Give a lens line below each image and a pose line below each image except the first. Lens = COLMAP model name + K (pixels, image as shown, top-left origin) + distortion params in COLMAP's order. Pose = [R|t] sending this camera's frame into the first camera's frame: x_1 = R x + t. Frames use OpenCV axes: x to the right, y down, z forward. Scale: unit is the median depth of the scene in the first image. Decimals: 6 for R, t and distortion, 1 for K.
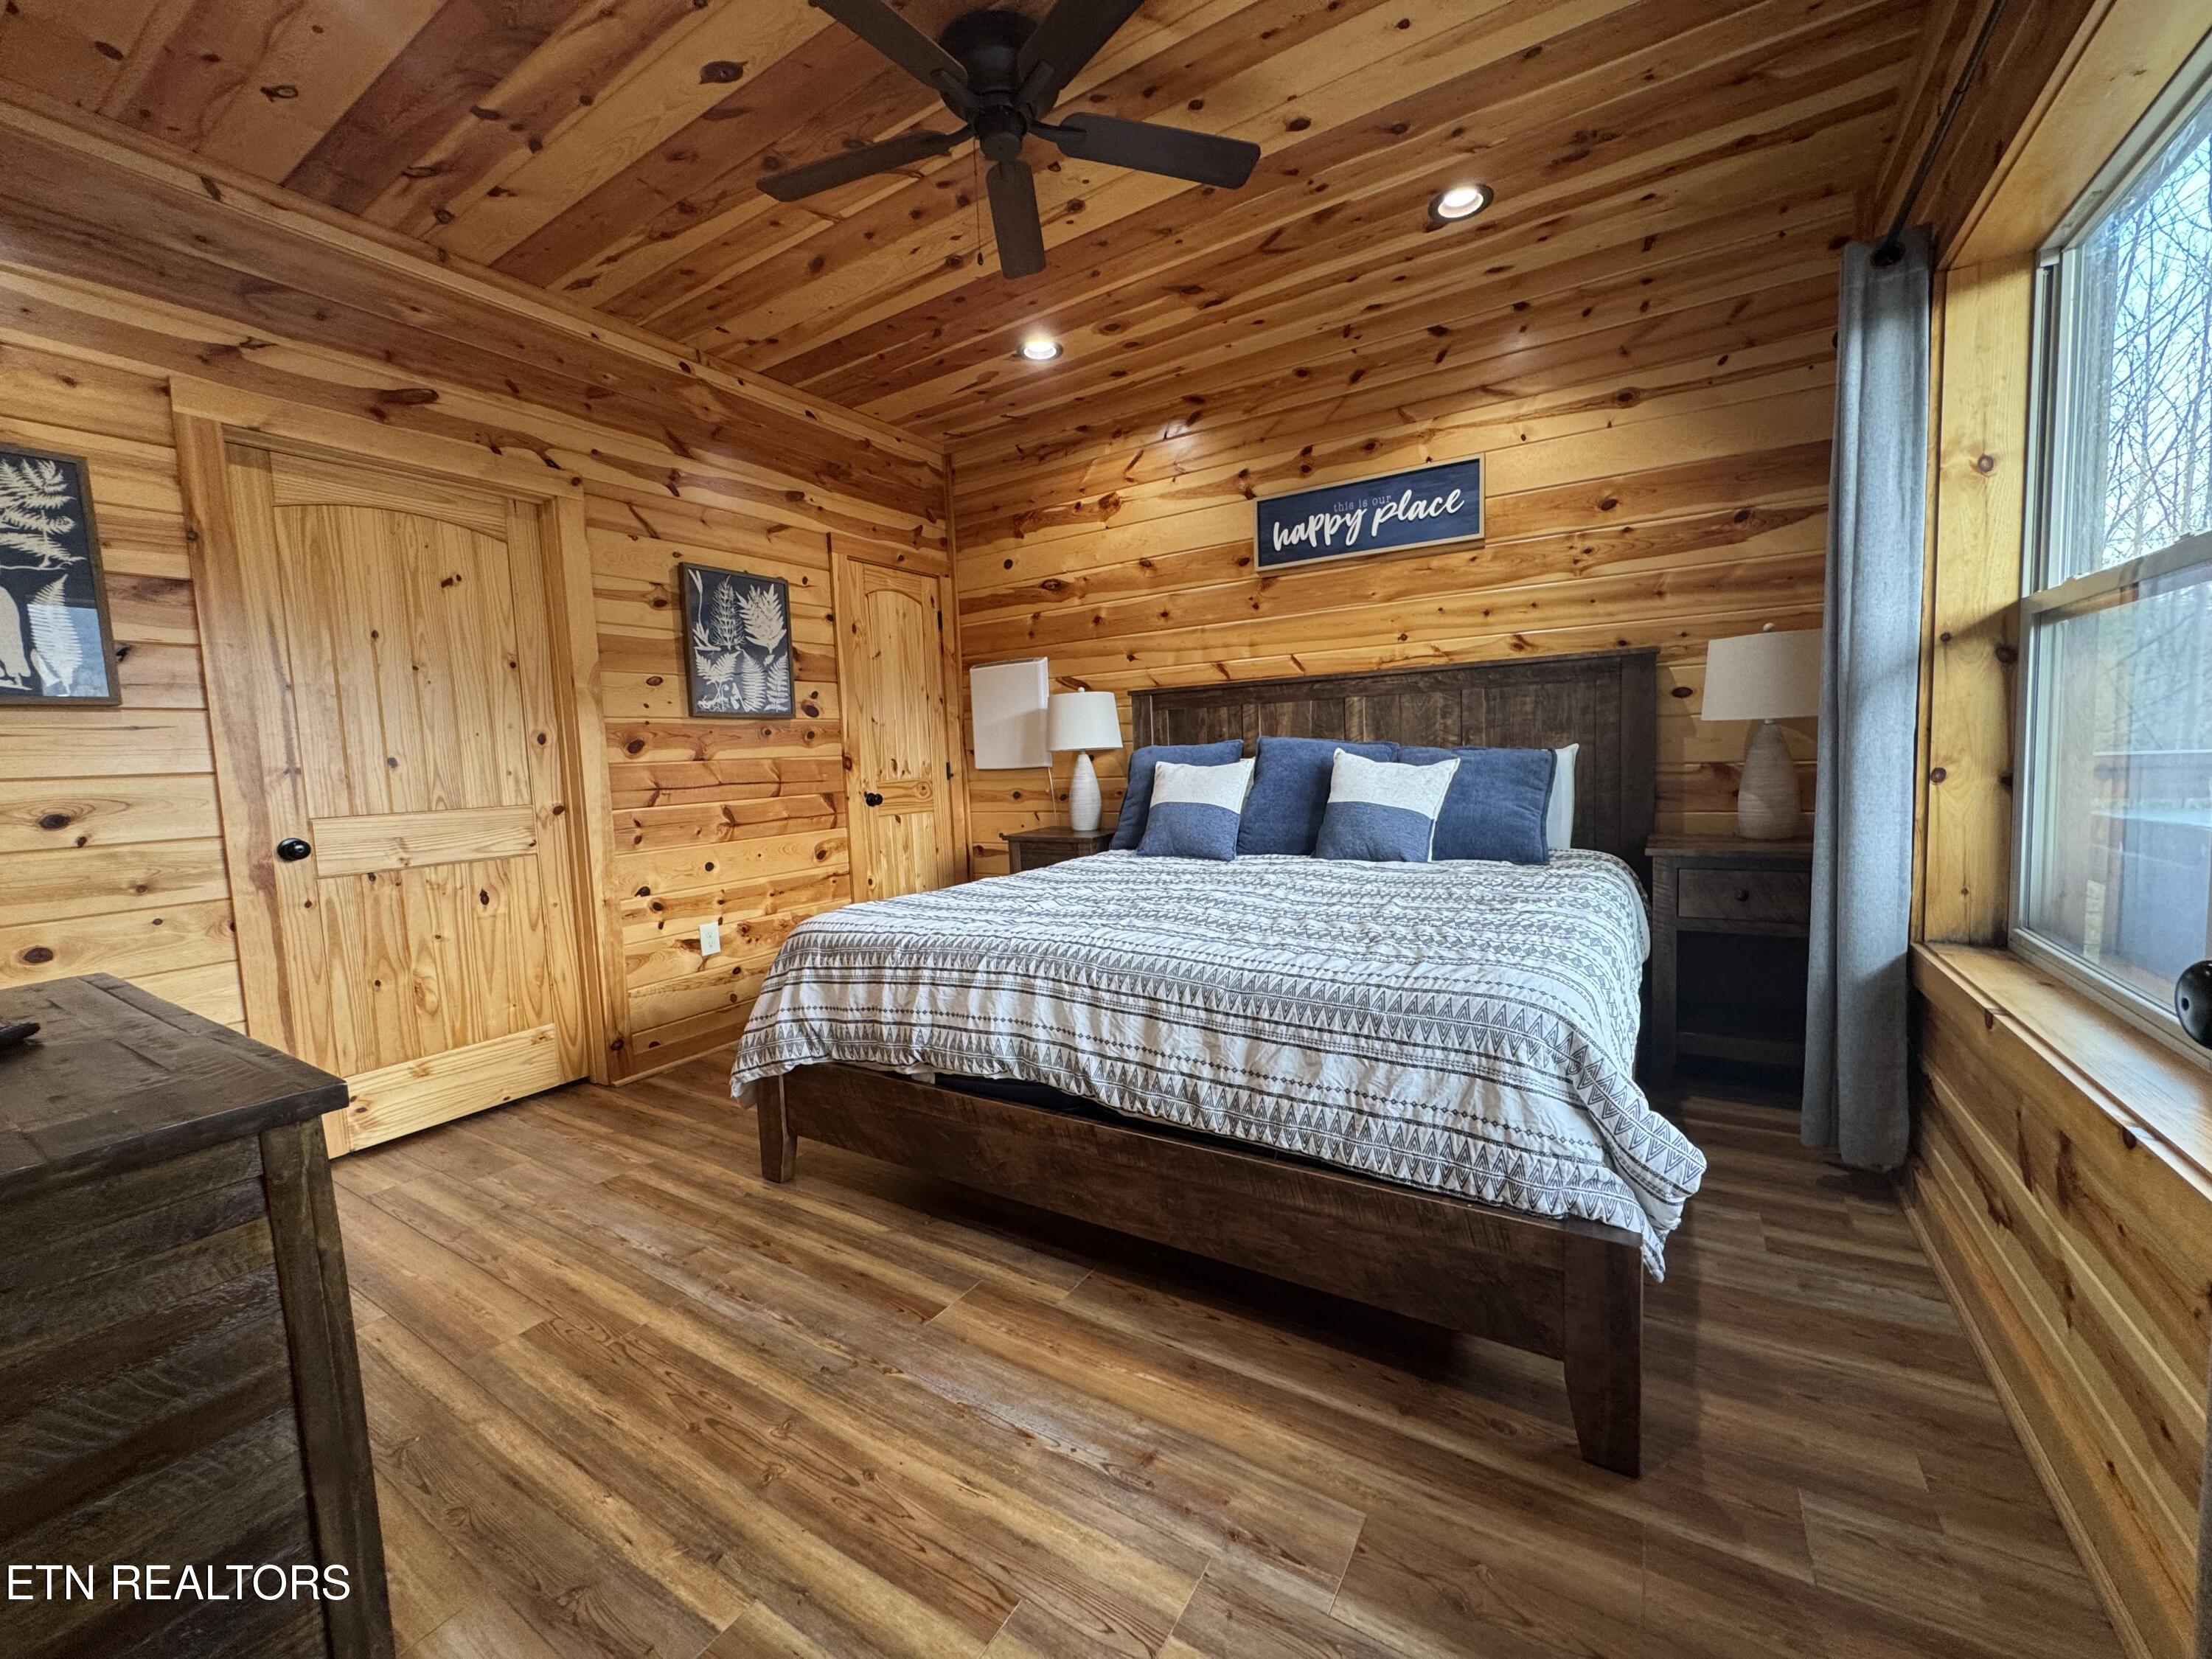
lens RADIAL K [[876.8, 0, 1117.3], [0, 876.8, 819.3], [0, 0, 1]] dist [0.002517, 0.000358]
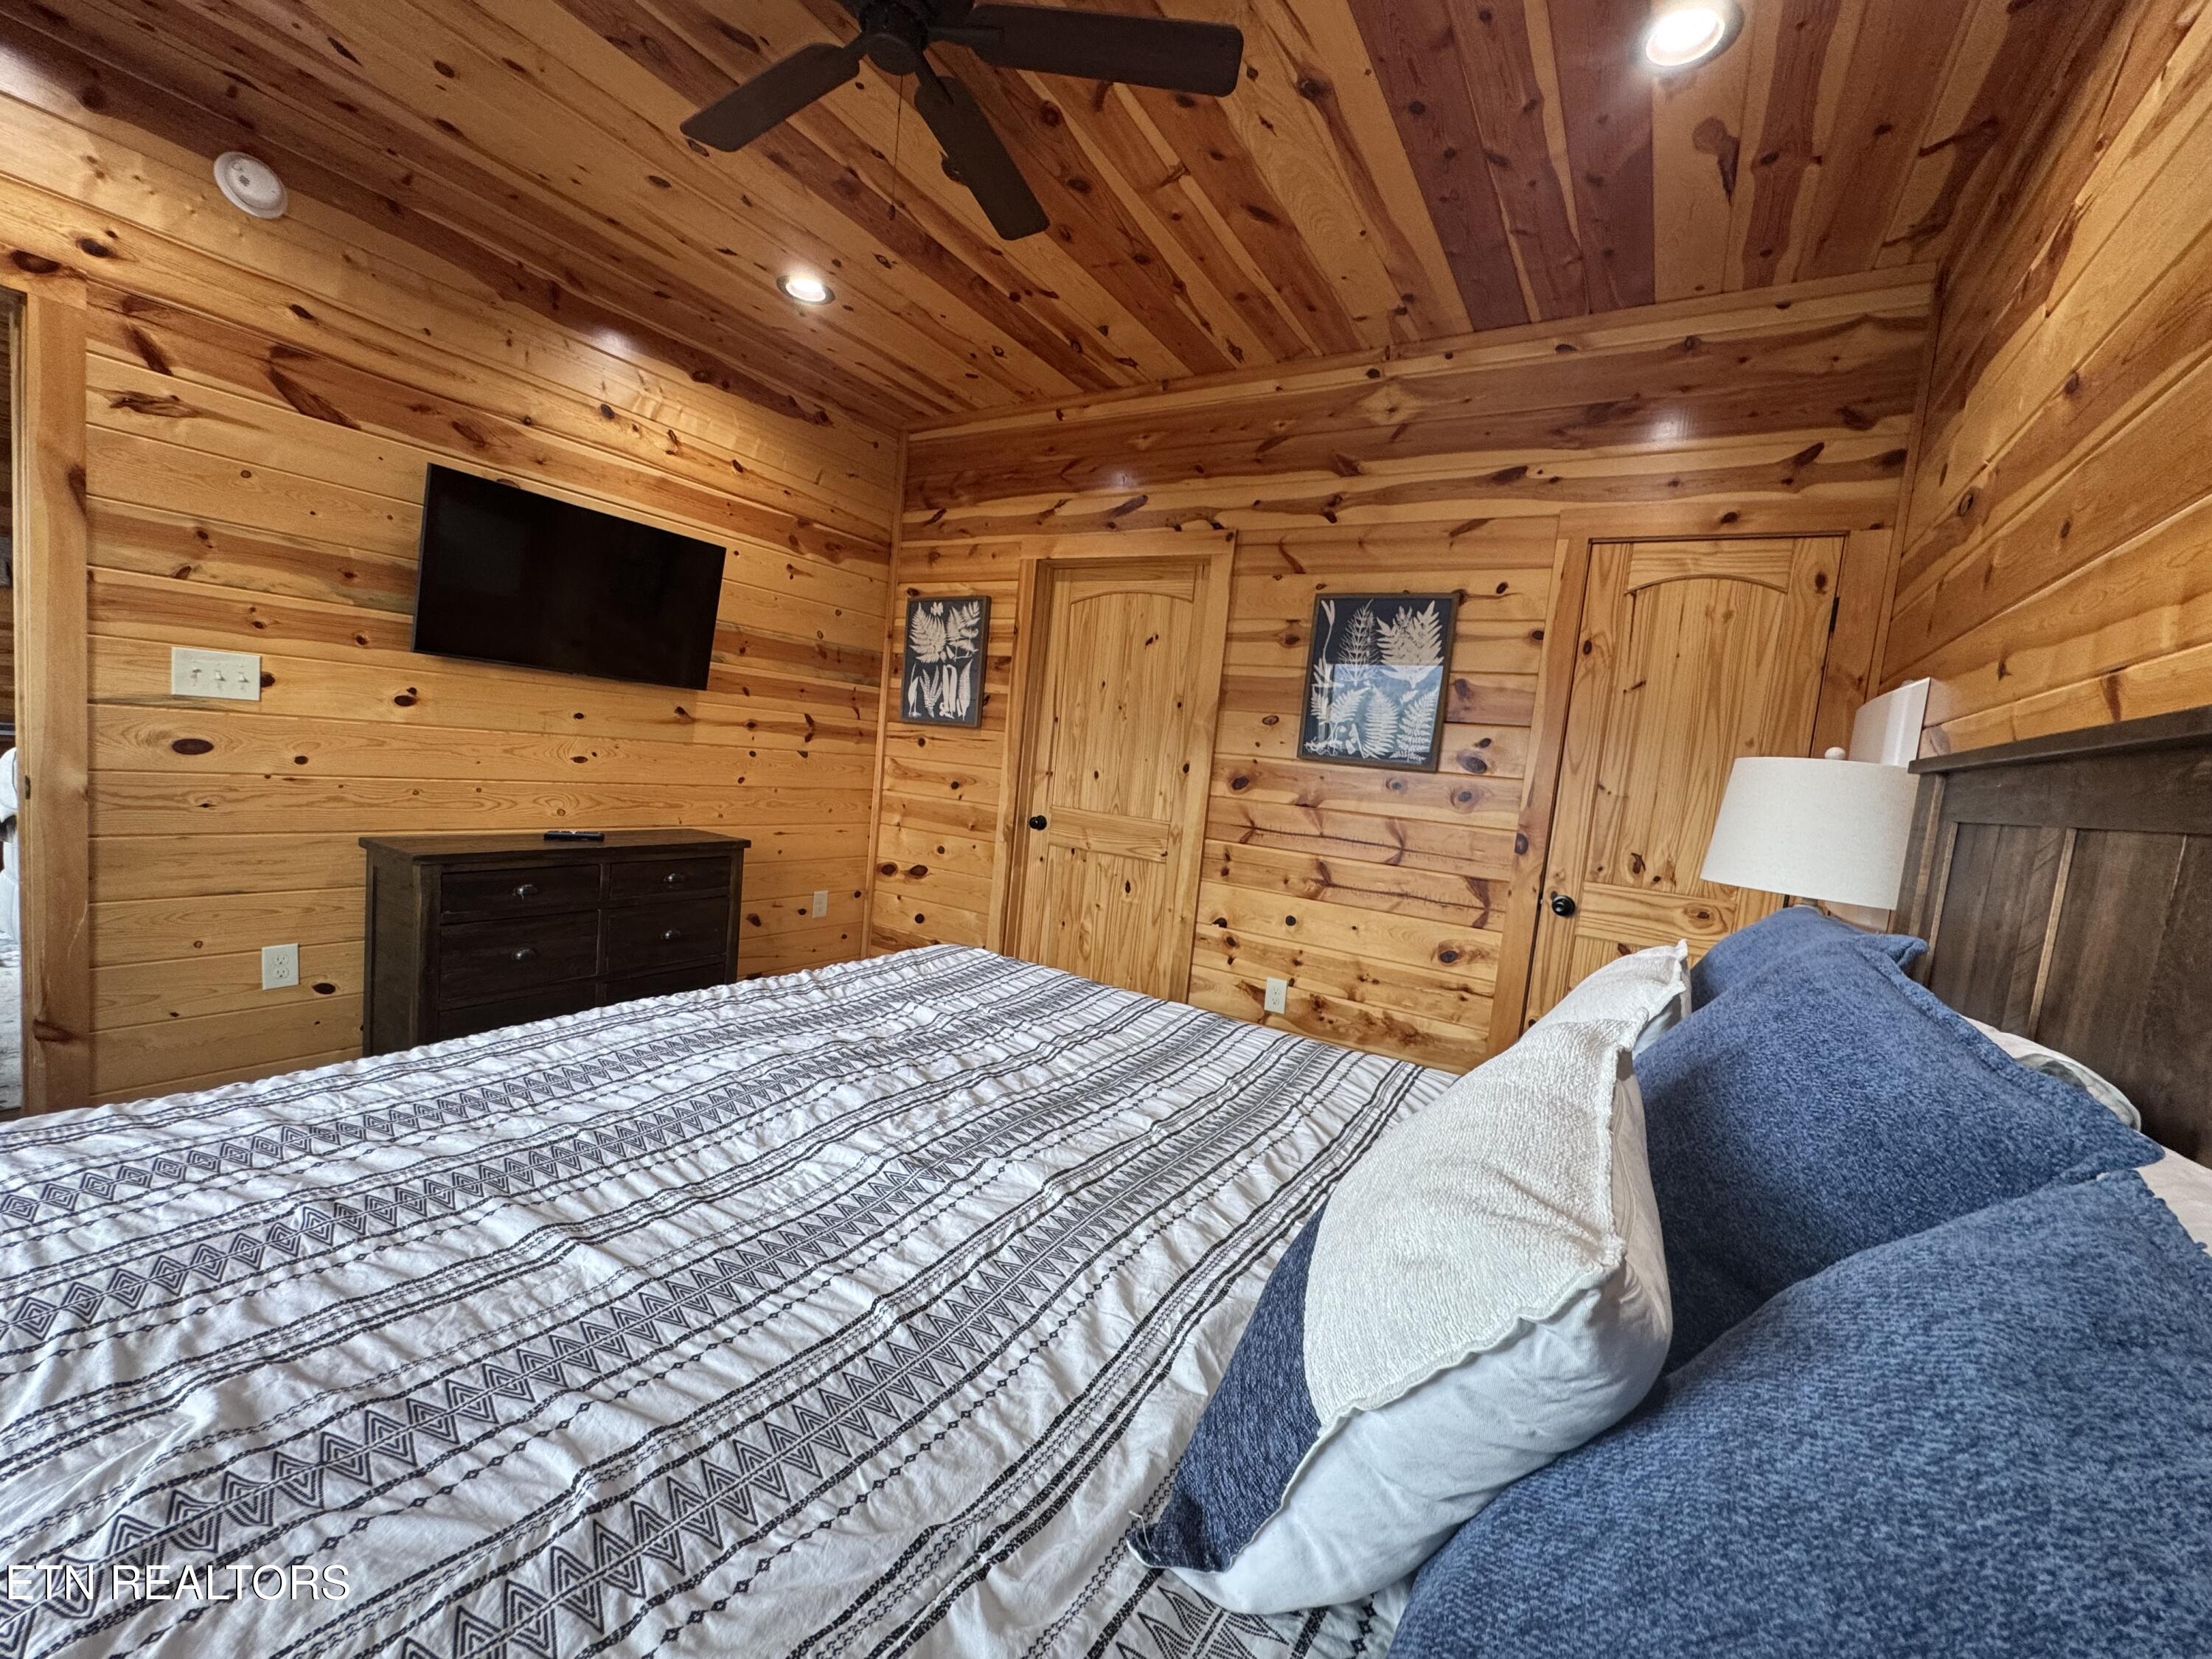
lens RADIAL K [[891.9, 0, 1102.4], [0, 891.9, 825.7], [0, 0, 1]] dist [0.000673, 0.000154]
pose [[-0.009873, 0.120703, -0.992640, 0.475522], [-0.176357, 0.976917, 0.120545, -0.127146], [0.984277, 0.176250, 0.011642, 0.809857]]
